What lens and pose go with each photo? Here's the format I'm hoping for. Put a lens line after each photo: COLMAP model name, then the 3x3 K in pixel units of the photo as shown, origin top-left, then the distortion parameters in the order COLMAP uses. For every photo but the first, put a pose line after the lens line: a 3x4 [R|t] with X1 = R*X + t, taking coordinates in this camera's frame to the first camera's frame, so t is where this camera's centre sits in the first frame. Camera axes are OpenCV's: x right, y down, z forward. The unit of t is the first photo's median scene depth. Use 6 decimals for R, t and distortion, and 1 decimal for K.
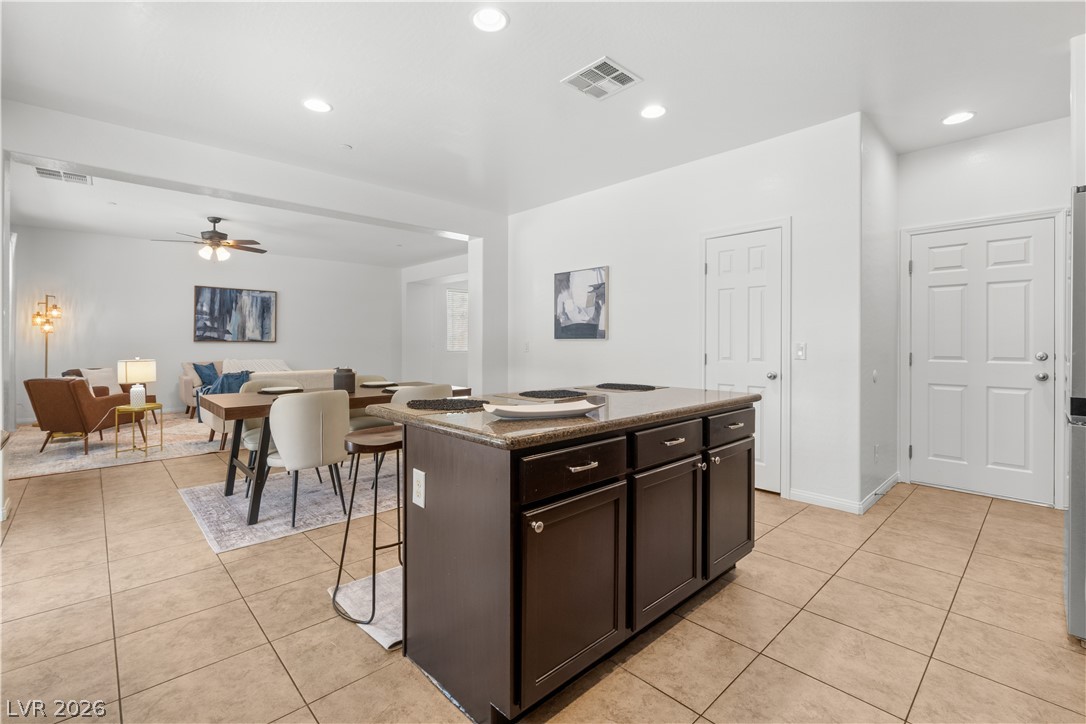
lens RADIAL K [[473.4, 0, 527.5], [0, 473.4, 338.3], [0, 0, 1]] dist [-0.001180, -0.000338]
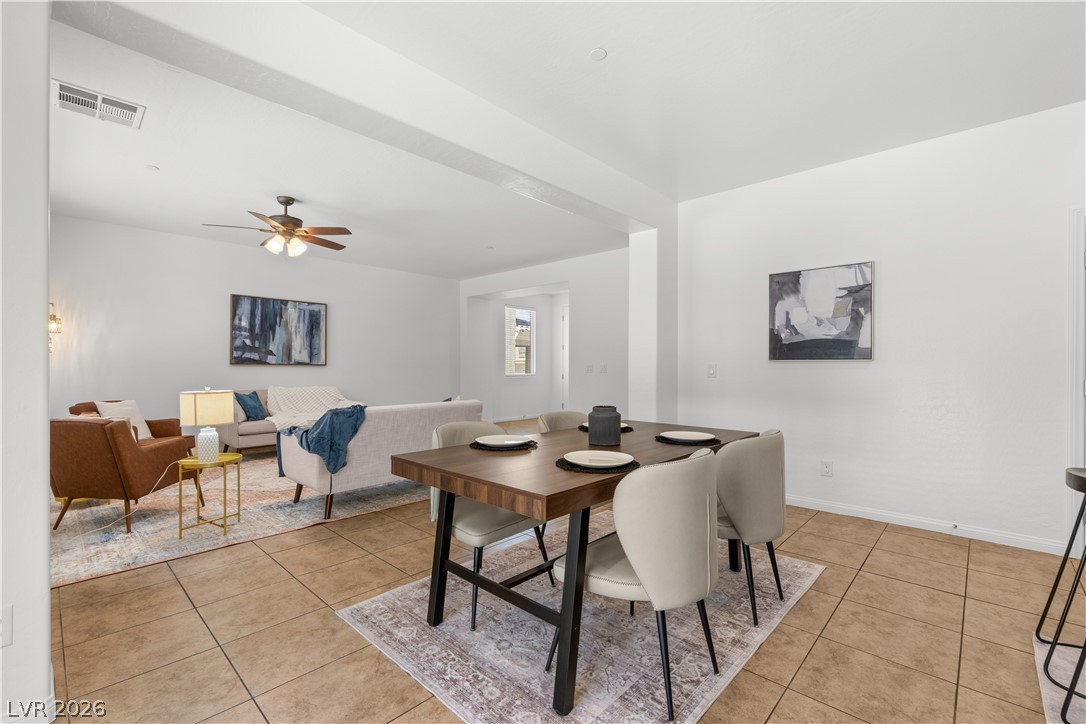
lens RADIAL K [[473.4, 0, 547.2], [0, 473.4, 364.1], [0, 0, 1]] dist [-0.001180, -0.000338]
pose [[0.997789, -0.000874, 0.066453, -0.302083], [0.000558, 0.999988, 0.004788, 0.003365], [-0.066456, -0.004740, 0.997778, 0.229370]]
